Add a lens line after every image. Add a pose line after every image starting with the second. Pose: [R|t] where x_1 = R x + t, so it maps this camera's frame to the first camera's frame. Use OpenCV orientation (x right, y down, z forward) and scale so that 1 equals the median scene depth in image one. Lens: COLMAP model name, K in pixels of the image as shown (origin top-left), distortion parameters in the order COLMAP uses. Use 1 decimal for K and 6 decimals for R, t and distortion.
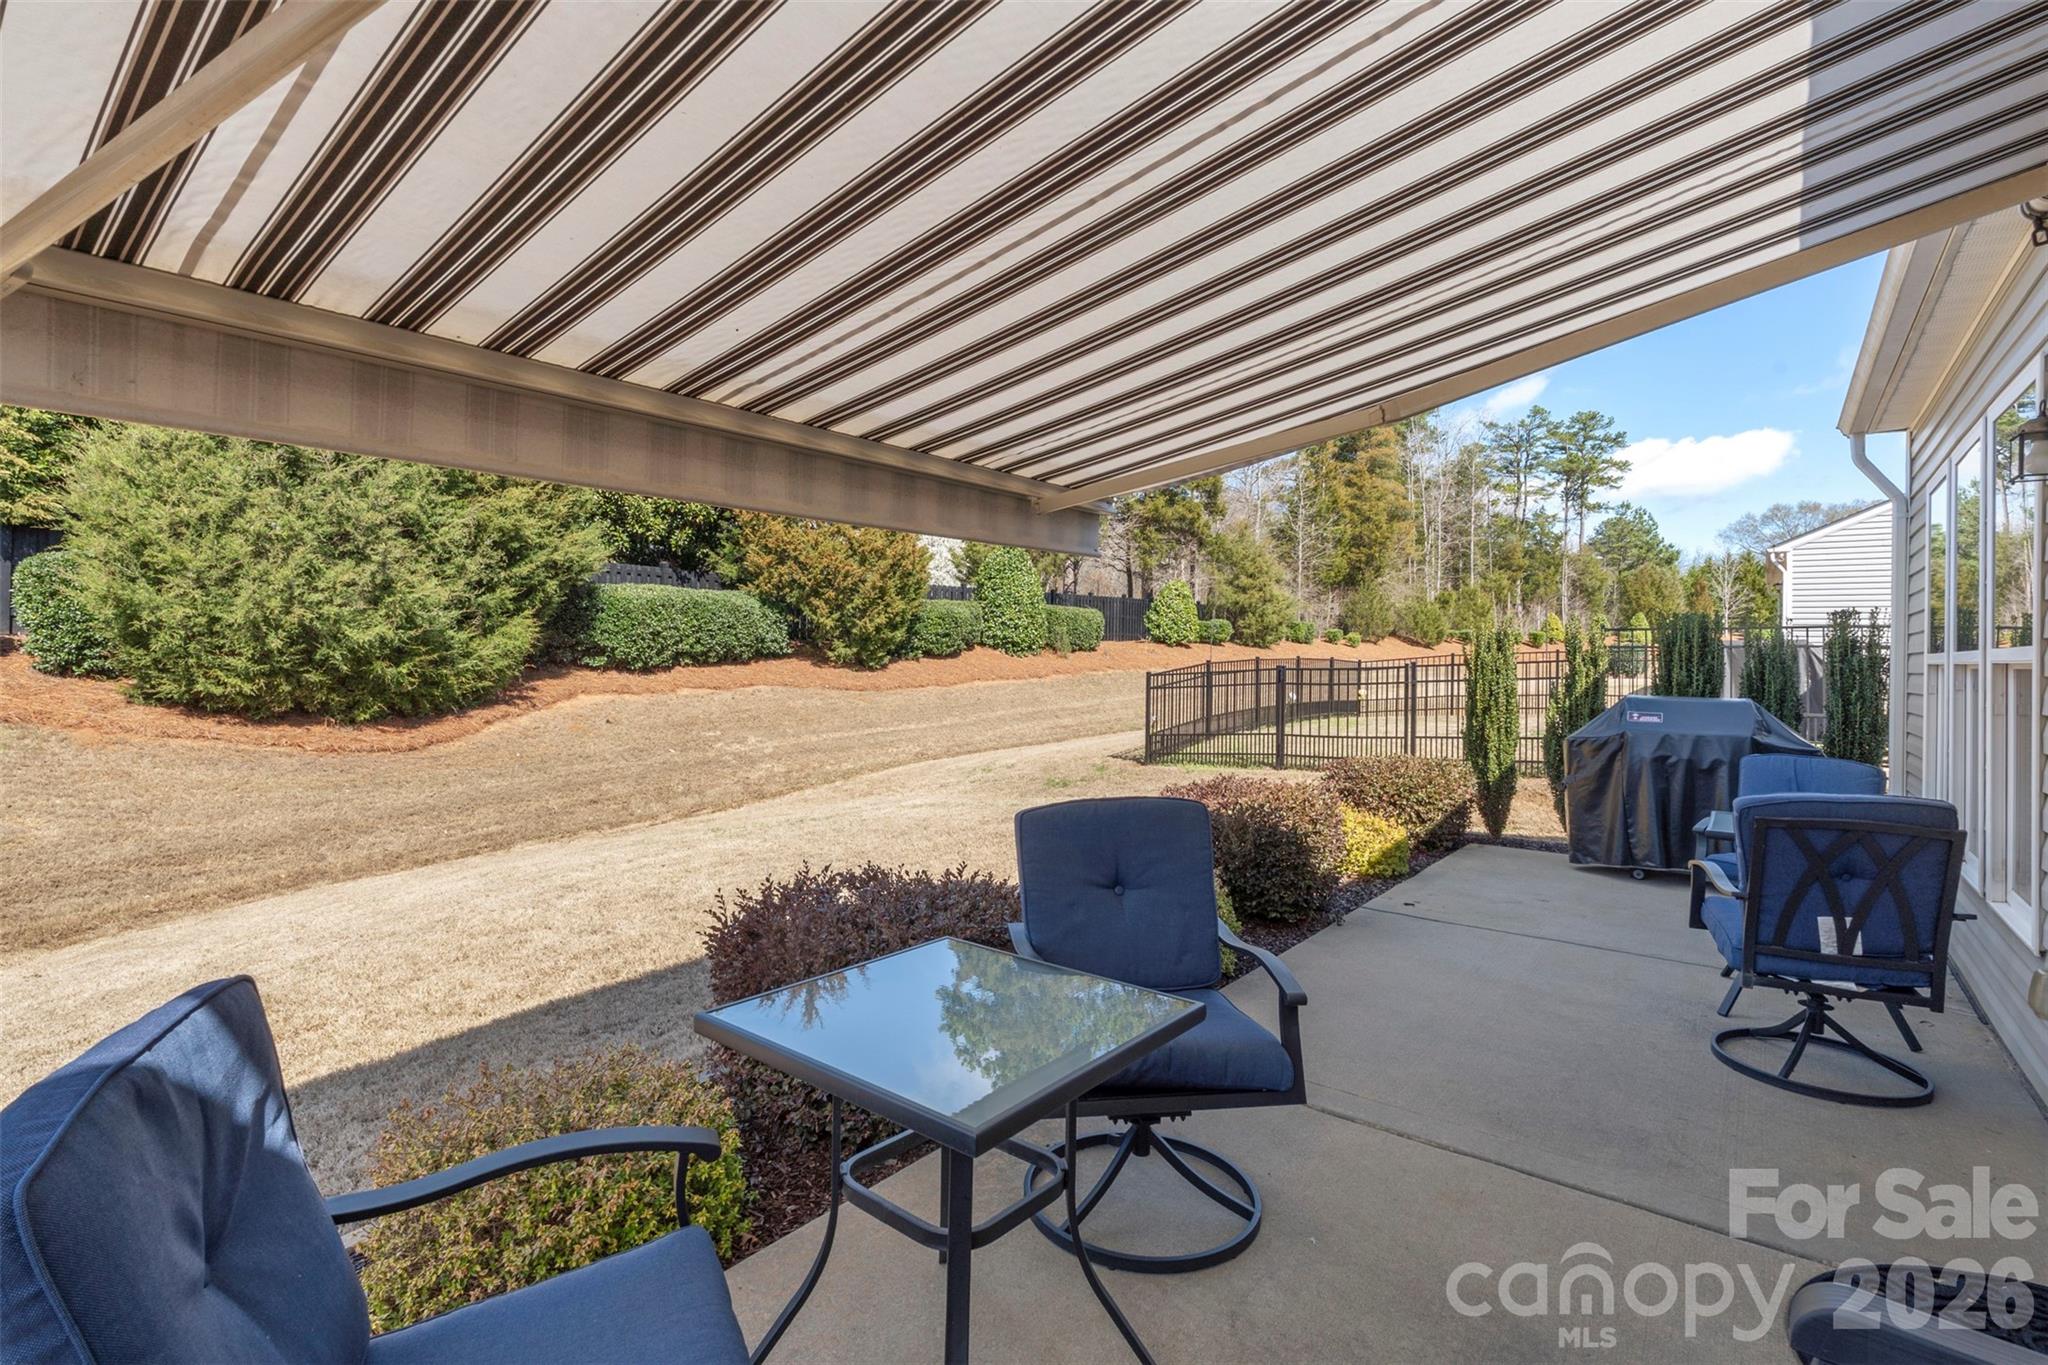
lens RADIAL K [[1001.2, 0, 992.3], [0, 1001.2, 636.1], [0, 0, 1]] dist [0.000230, -0.000133]
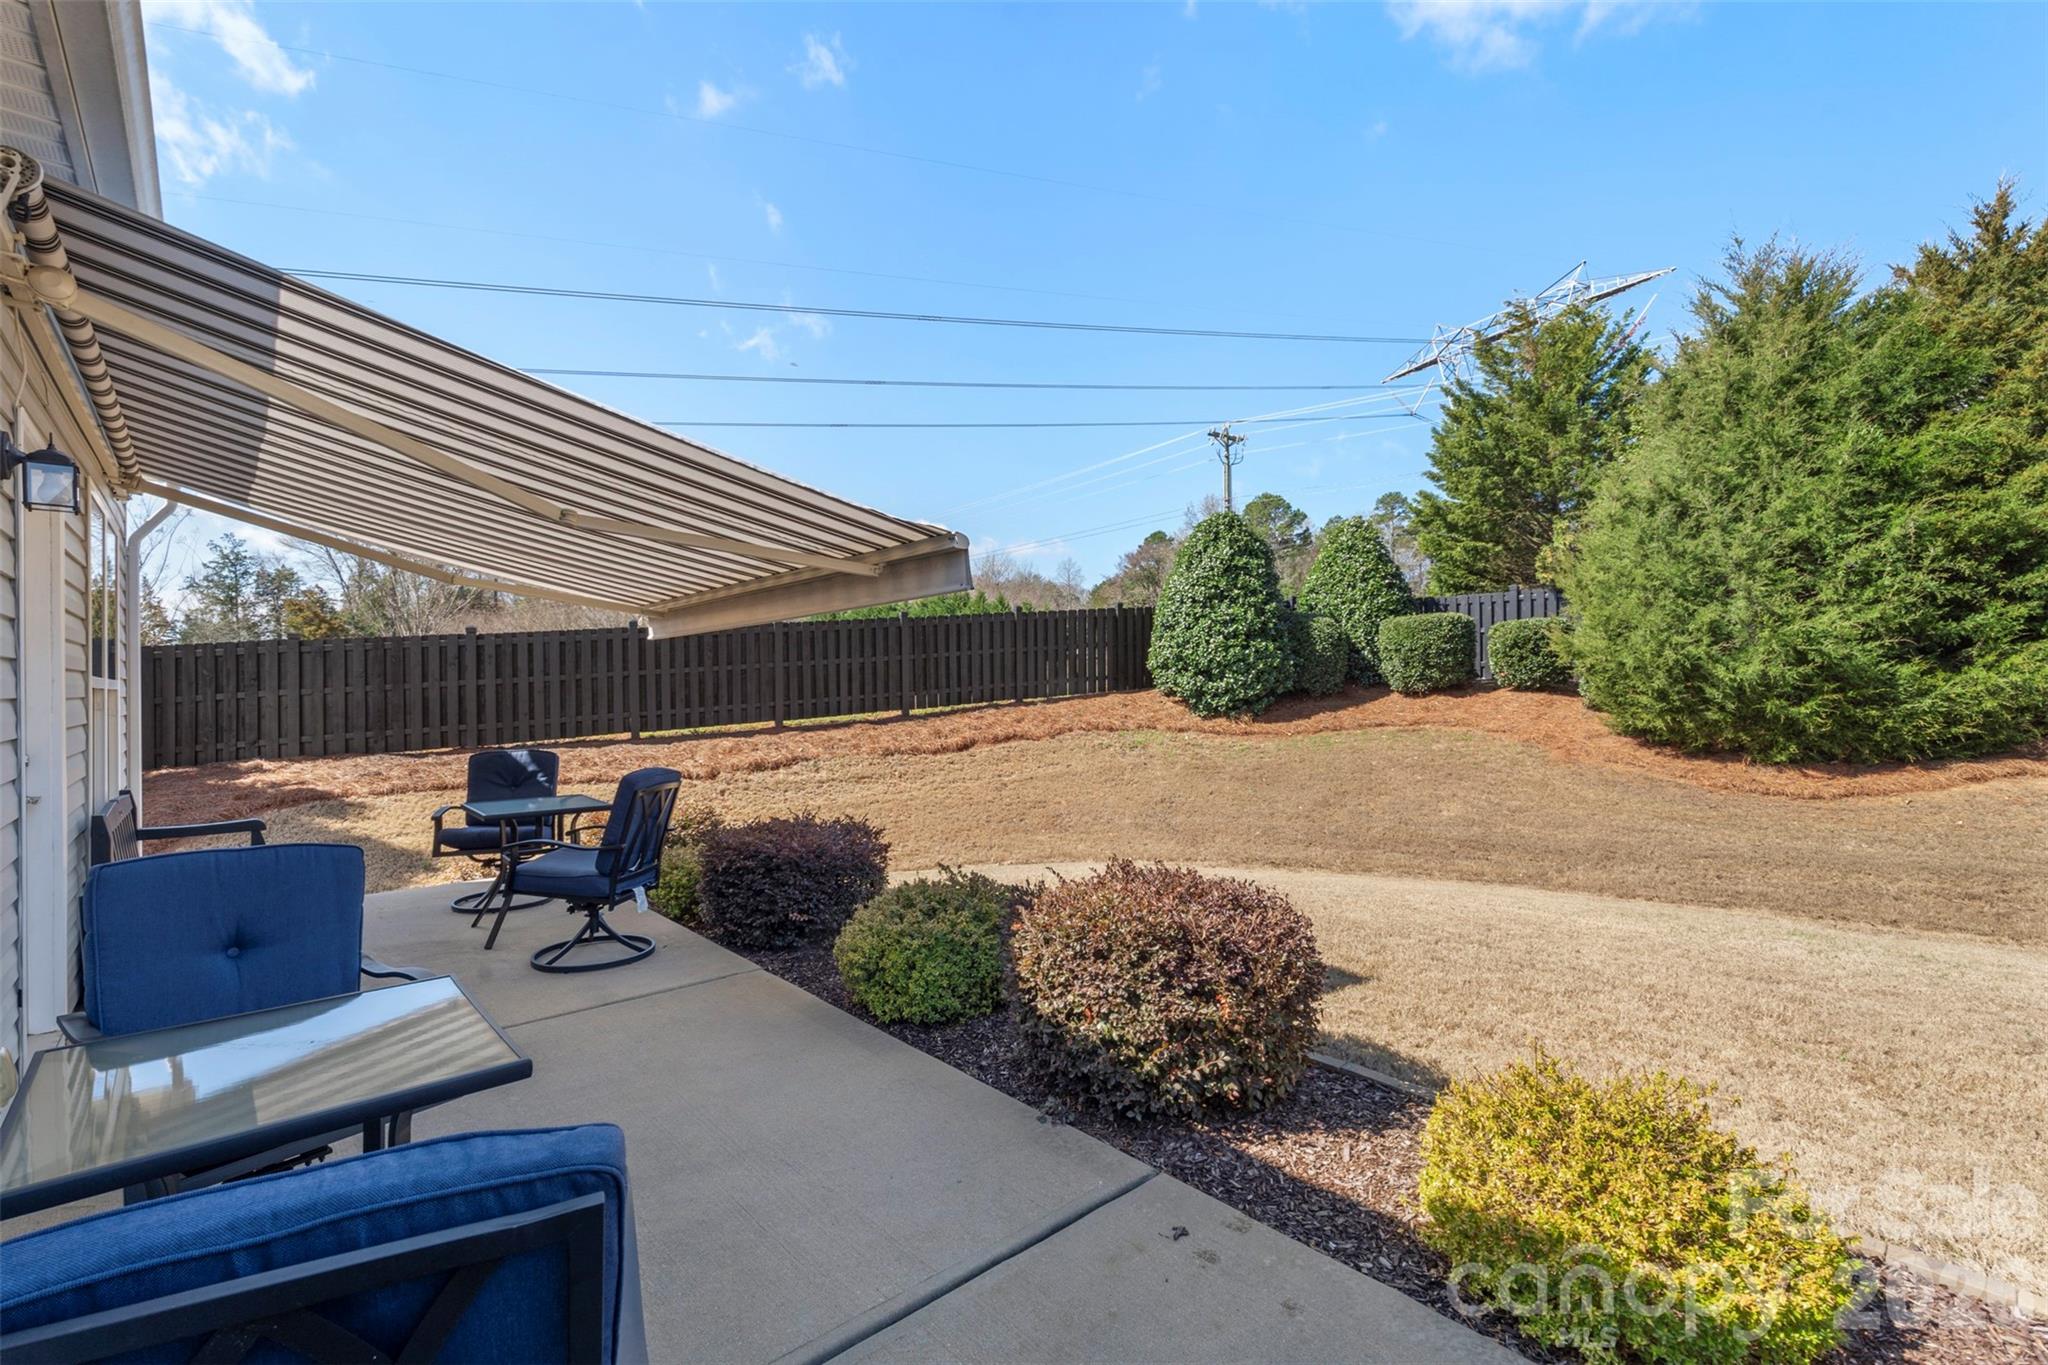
lens RADIAL K [[965.5, 0, 1024.0], [0, 965.5, 682.5], [0, 0, 1]] dist [-0.000401, 0.000045]
pose [[-0.229237, -0.008181, -0.973336, 0.302146], [0.026459, 0.999543, -0.014633, 0.001962], [0.973011, -0.029108, -0.228915, 0.355648]]
